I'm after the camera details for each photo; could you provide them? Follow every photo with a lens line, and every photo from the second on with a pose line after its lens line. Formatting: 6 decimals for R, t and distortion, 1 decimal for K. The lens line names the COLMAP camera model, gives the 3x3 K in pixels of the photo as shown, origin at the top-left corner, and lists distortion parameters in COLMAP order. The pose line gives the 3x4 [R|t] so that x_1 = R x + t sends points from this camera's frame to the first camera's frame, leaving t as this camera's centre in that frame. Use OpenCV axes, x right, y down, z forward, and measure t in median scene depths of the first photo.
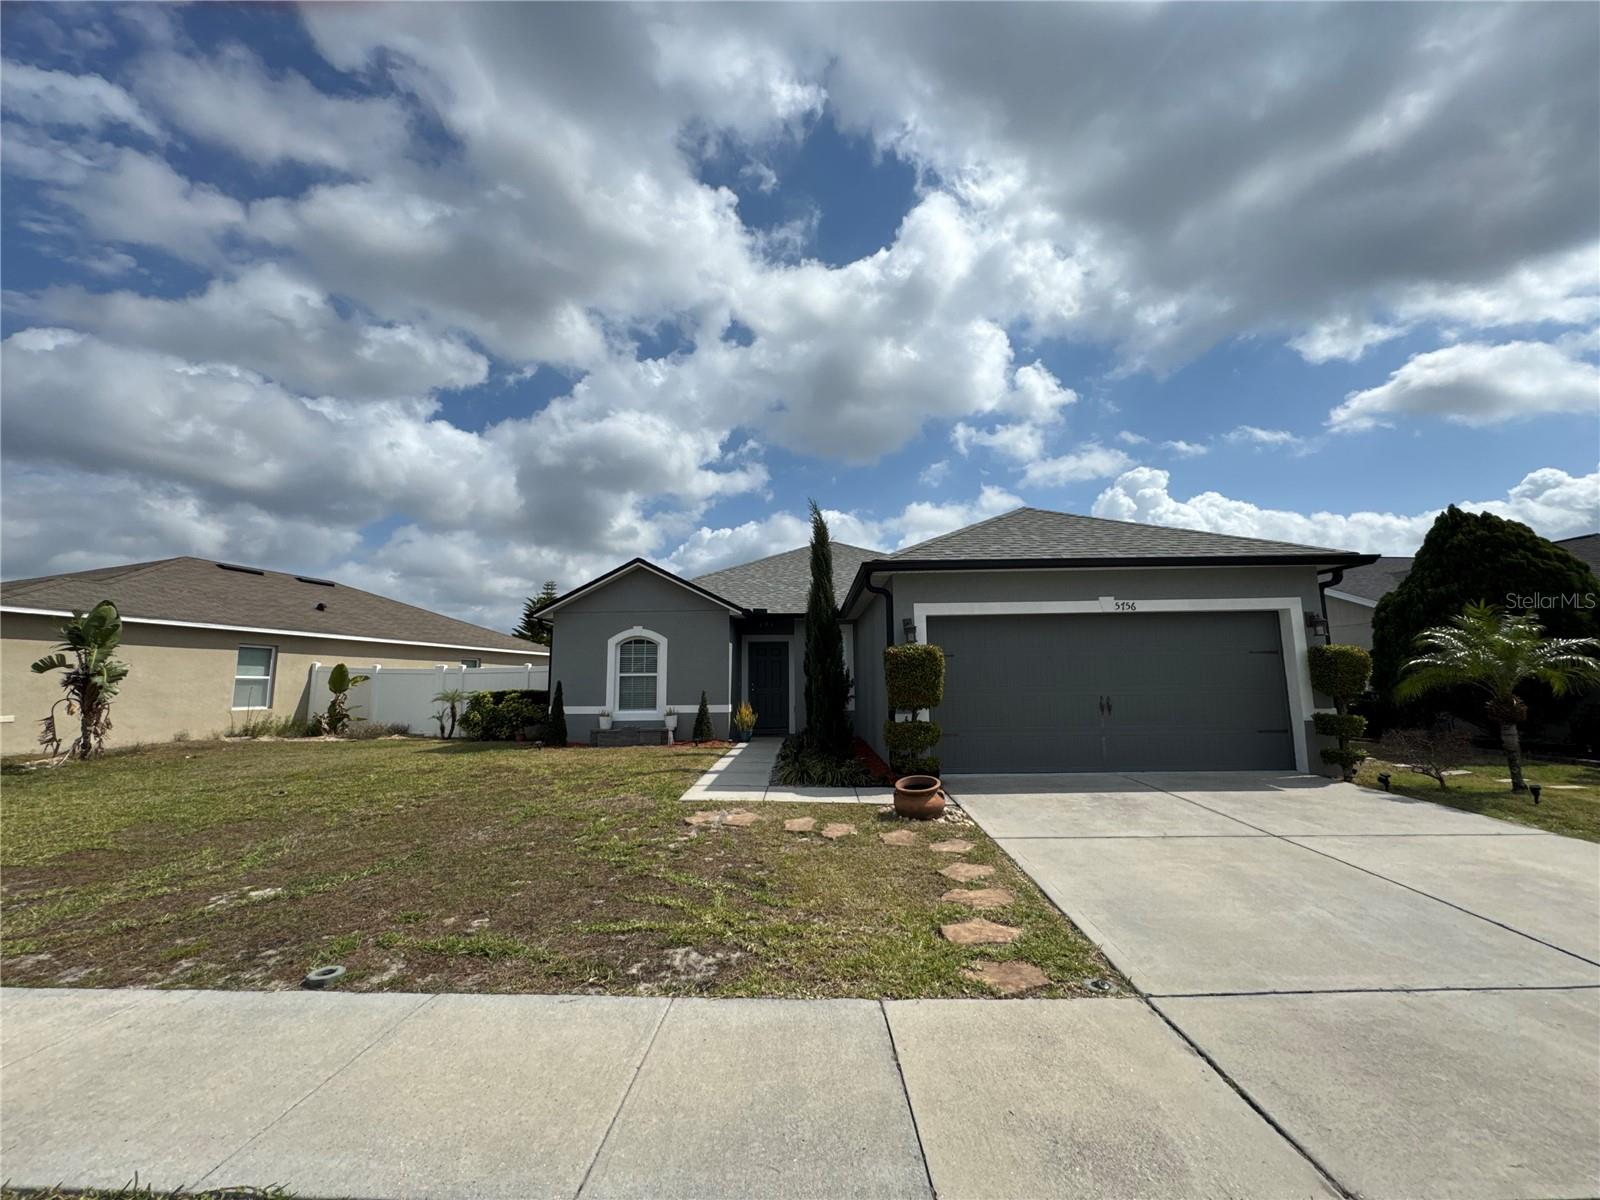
lens RADIAL K [[646.1, 0, 800.0], [0, 646.1, 600.0], [0, 0, 1]] dist [-0.000868, -0.000062]
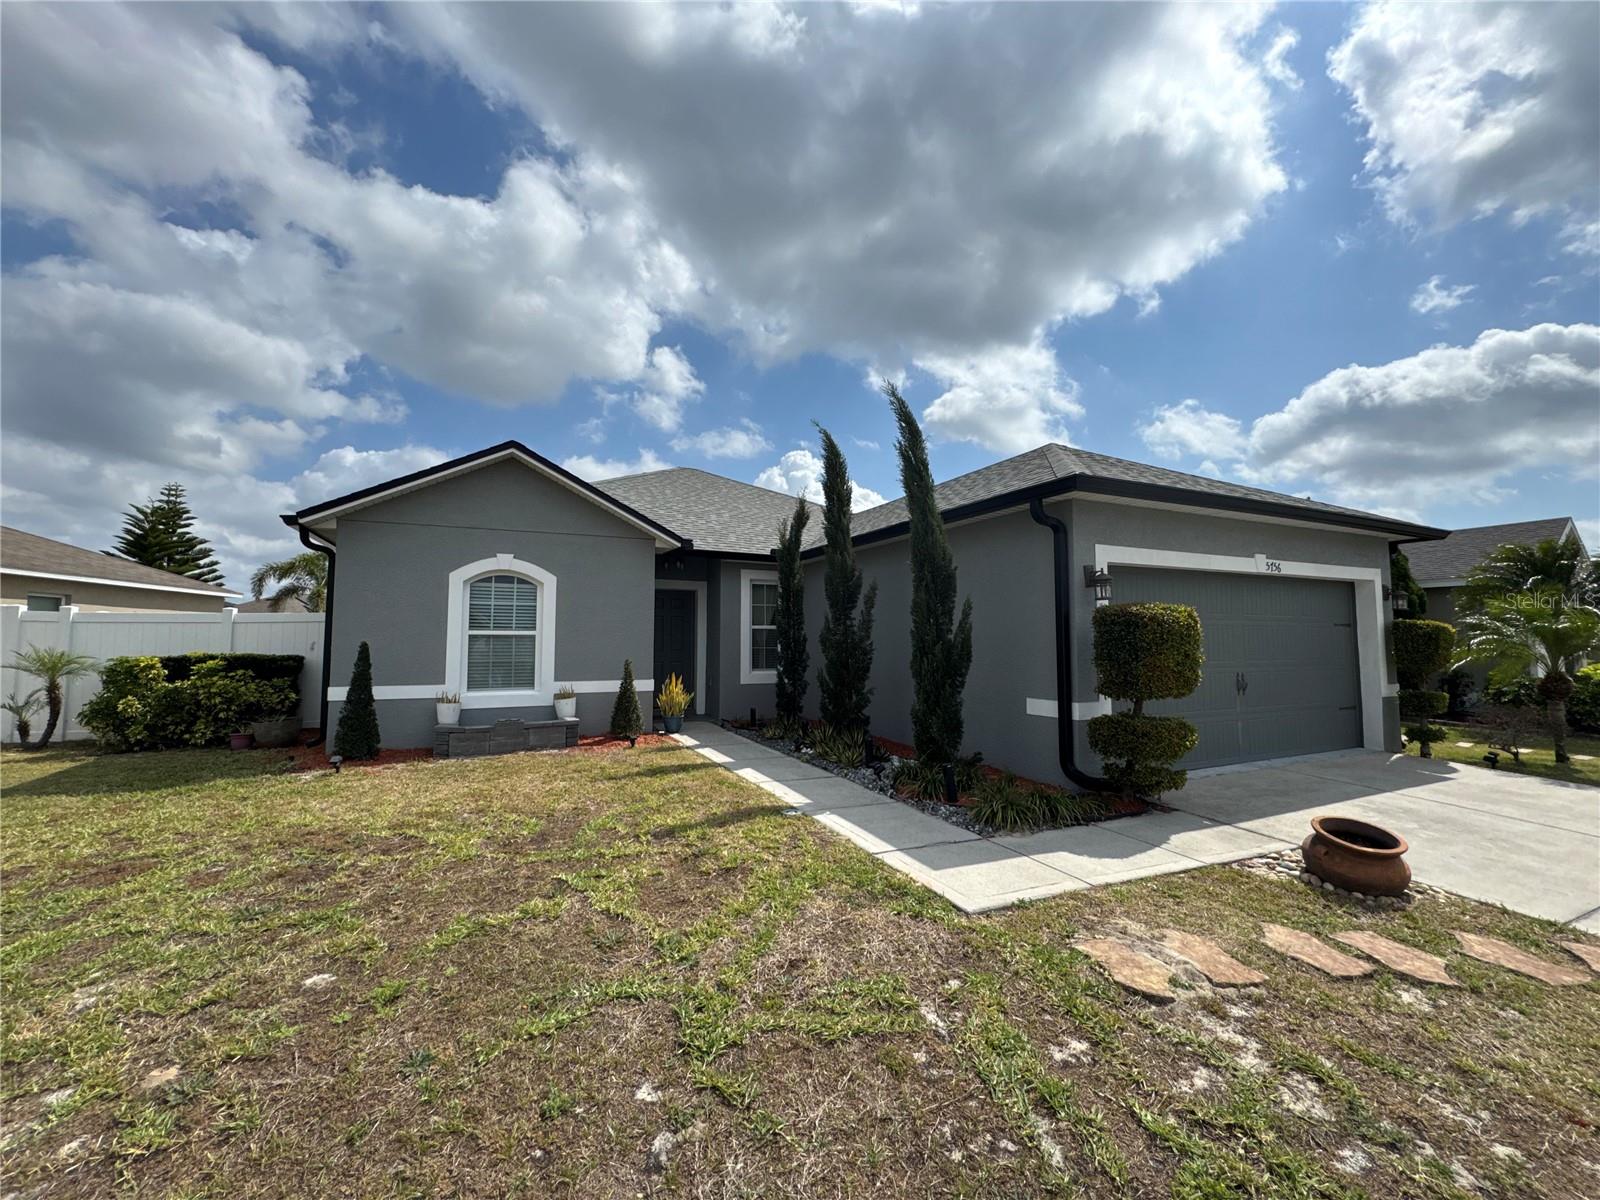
lens RADIAL K [[648.8, 0, 800.0], [0, 648.8, 600.0], [0, 0, 1]] dist [-0.002646, -0.000191]
pose [[0.897863, 0.039894, 0.438464, -0.269456], [-0.069251, 0.996287, 0.051161, 0.033642], [-0.434795, -0.076299, 0.897291, 0.328641]]
